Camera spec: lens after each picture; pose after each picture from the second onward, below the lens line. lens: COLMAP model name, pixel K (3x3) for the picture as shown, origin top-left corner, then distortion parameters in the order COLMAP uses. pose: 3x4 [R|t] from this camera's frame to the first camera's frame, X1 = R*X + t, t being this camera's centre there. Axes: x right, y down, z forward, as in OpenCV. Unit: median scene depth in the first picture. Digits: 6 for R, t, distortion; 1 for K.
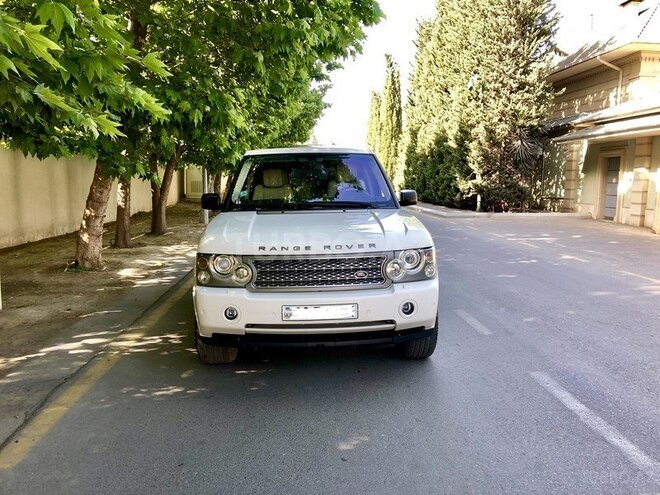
lens RADIAL K [[542.7, 0, 330.8], [0, 542.7, 245.7], [0, 0, 1]] dist [0.012853, 0.003669]
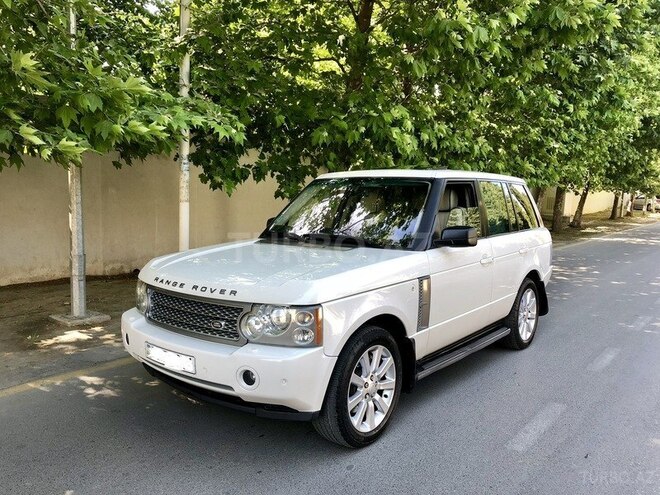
lens RADIAL K [[542.7, 0, 327.5], [0, 542.7, 247.1], [0, 0, 1]] dist [0.012853, 0.003669]
pose [[0.721470, 0.090351, -0.686526, 0.761572], [-0.099084, 0.994719, 0.026783, -0.109870], [0.685320, 0.048701, 0.726612, 0.478100]]
